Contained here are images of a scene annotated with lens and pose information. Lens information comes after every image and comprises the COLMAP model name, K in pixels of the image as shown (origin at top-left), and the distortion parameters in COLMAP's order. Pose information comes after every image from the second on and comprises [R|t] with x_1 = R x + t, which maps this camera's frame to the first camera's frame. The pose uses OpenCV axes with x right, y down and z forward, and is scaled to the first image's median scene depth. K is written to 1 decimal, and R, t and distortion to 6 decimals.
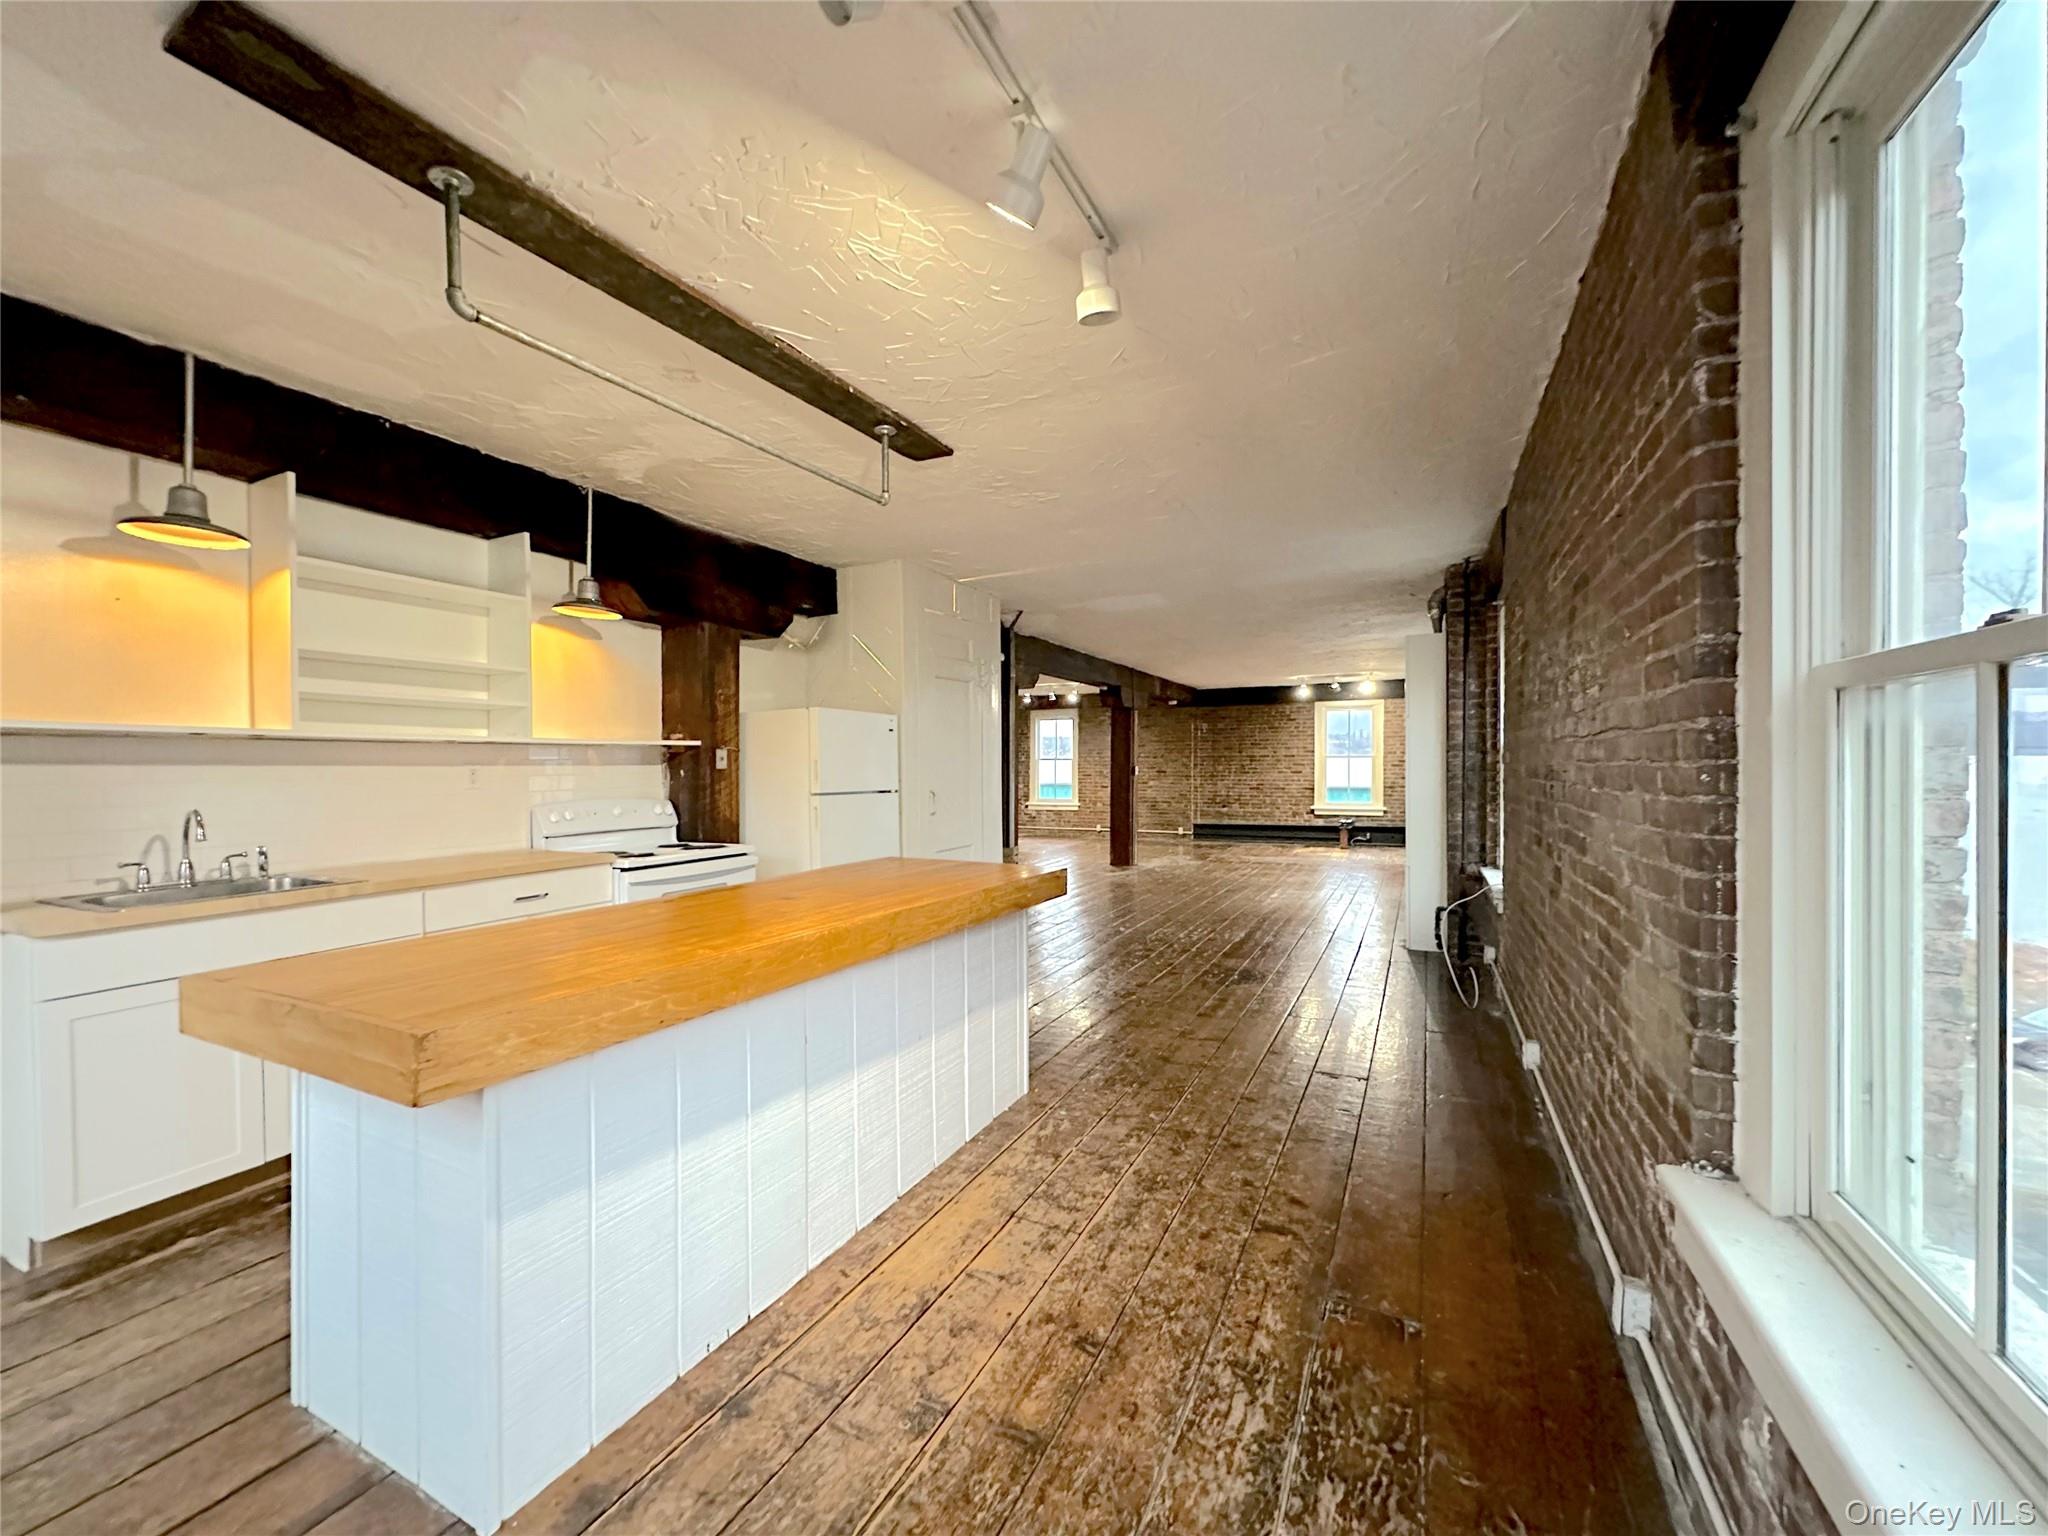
lens RADIAL K [[815.8, 0, 1022.4], [0, 815.8, 763.0], [0, 0, 1]] dist [-0.001400, -0.000007]
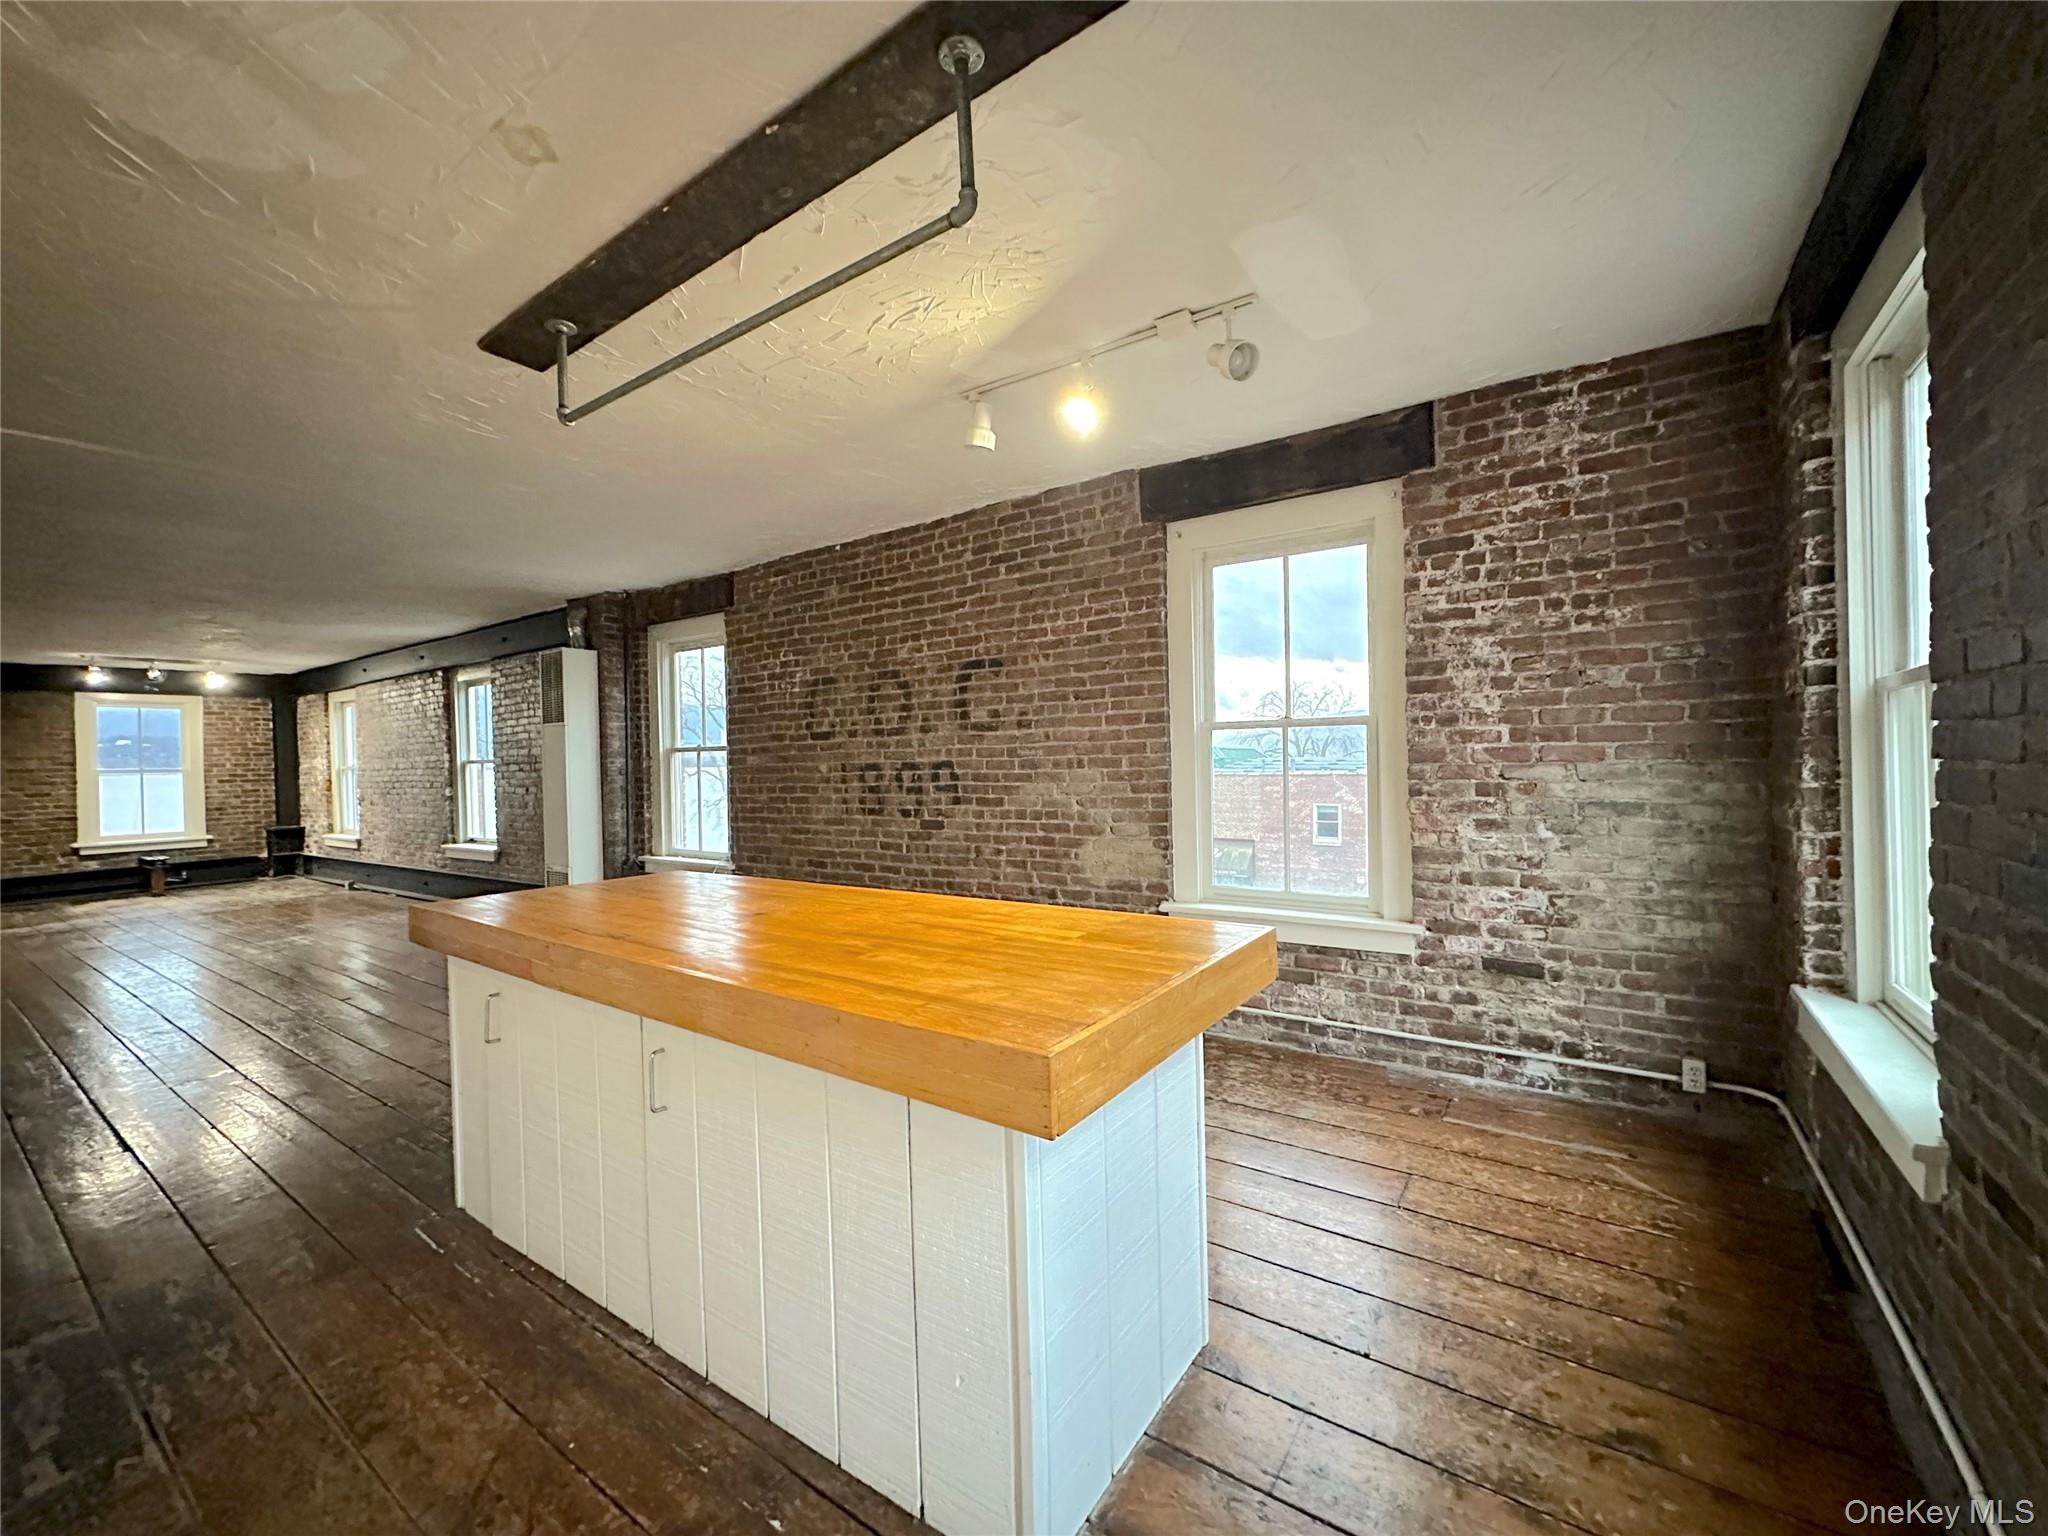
lens RADIAL K [[815.8, 0, 1030.1], [0, 815.8, 766.7], [0, 0, 1]] dist [-0.001400, -0.000007]
pose [[0.144969, -0.006341, 0.989416, -0.621677], [0.020573, 0.999783, 0.003393, 0.007671], [-0.989222, 0.019863, 0.145068, 0.329653]]
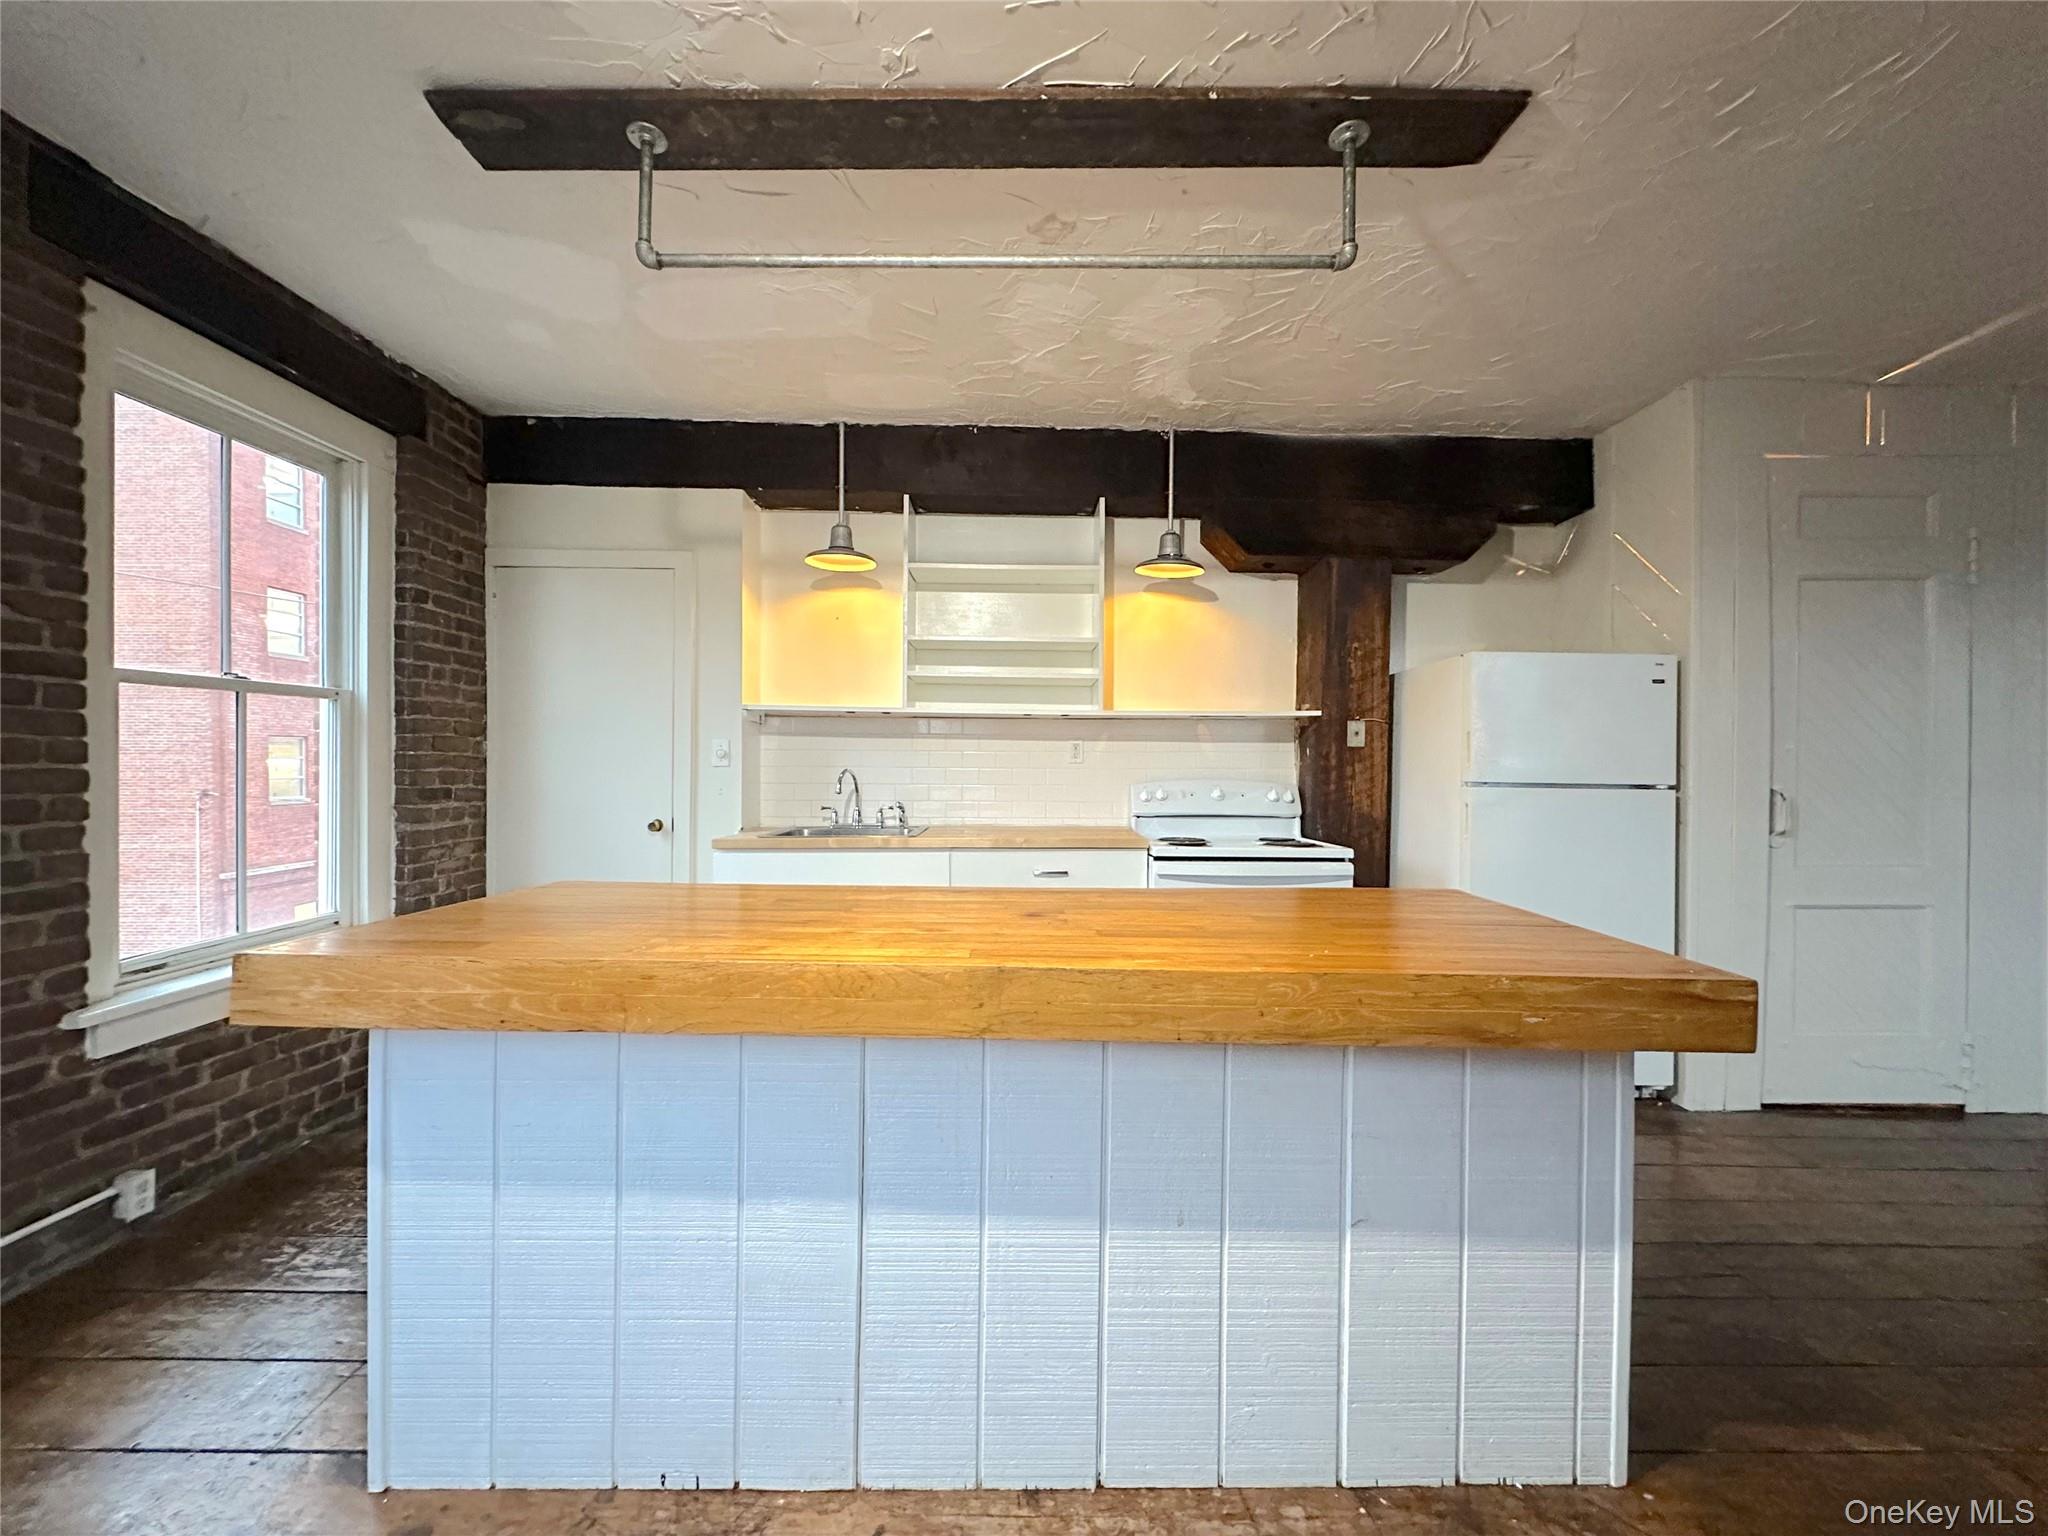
lens RADIAL K [[815.8, 0, 1029.0], [0, 815.8, 766.6], [0, 0, 1]] dist [-0.001400, -0.000007]
pose [[0.457224, 0.013289, -0.889252, 0.174138], [-0.008897, 0.999907, 0.010369, 0.021128], [0.889307, 0.003171, 0.457300, 0.391230]]
